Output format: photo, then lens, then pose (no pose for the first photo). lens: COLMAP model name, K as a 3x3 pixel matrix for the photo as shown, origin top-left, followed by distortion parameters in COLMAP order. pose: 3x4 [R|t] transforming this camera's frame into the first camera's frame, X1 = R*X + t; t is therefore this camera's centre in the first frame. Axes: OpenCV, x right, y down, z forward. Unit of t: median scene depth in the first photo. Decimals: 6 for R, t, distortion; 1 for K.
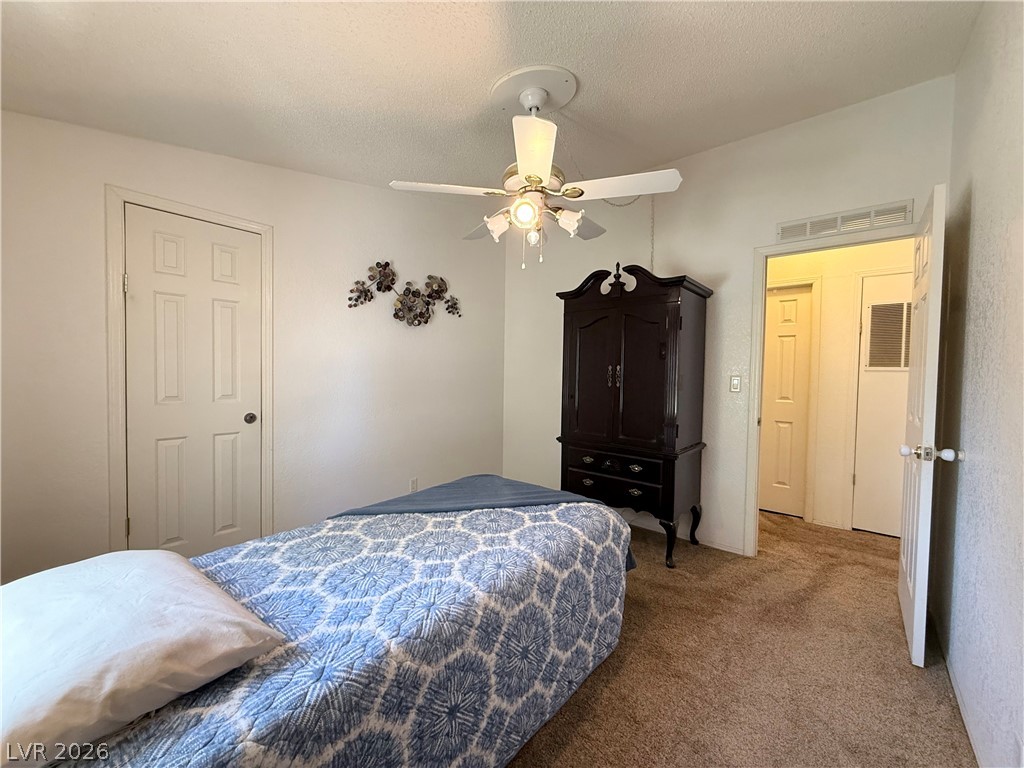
lens RADIAL K [[408.5, 0, 512.0], [0, 408.5, 384.0], [0, 0, 1]] dist [-0.011293, -0.000023]
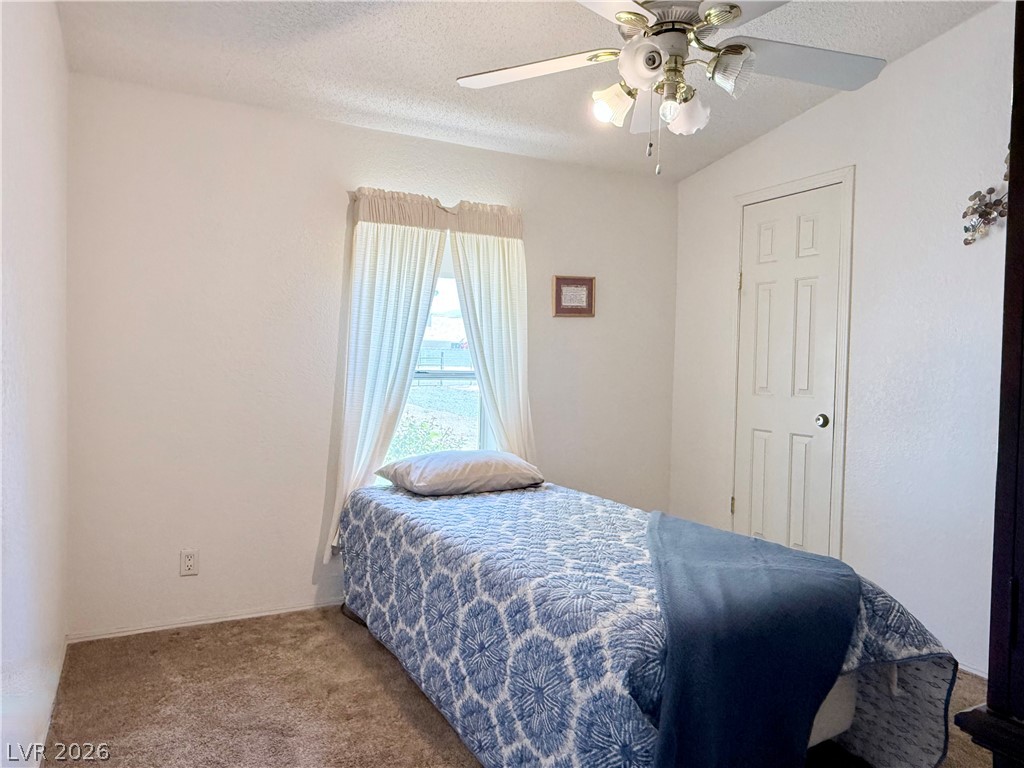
lens RADIAL K [[728.5, 0, 512.0], [0, 728.5, 384.0], [0, 0, 1]] dist [0.001427, 0.000539]
pose [[-0.360275, -0.002279, -0.932843, 0.883194], [-0.058705, 0.998070, 0.020235, 0.020671], [0.930997, 0.062052, -0.359713, 0.934125]]
